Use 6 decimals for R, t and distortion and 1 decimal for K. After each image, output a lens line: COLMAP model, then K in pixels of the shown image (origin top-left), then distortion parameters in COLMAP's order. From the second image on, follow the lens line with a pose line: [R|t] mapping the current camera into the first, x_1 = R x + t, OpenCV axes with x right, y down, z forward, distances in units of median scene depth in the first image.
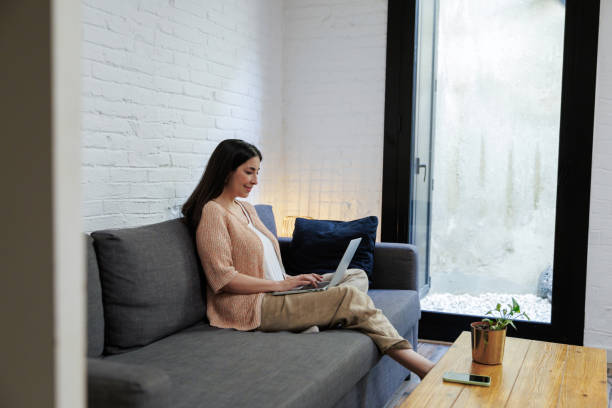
lens RADIAL K [[652.8, 0, 315.1], [0, 652.8, 205.8], [0, 0, 1]] dist [0.016166, -0.022435]
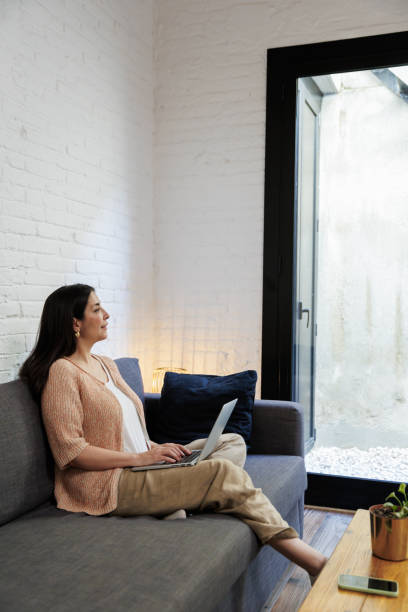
lens RADIAL K [[652.8, 0, 194.6], [0, 652.8, 305.0], [0, 0, 1]] dist [0.016166, -0.022435]
pose [[0.999975, -0.006514, -0.002873, 0.016060], [0.006315, 0.997882, -0.064740, -0.017161], [0.003288, 0.064720, 0.997898, 0.117133]]
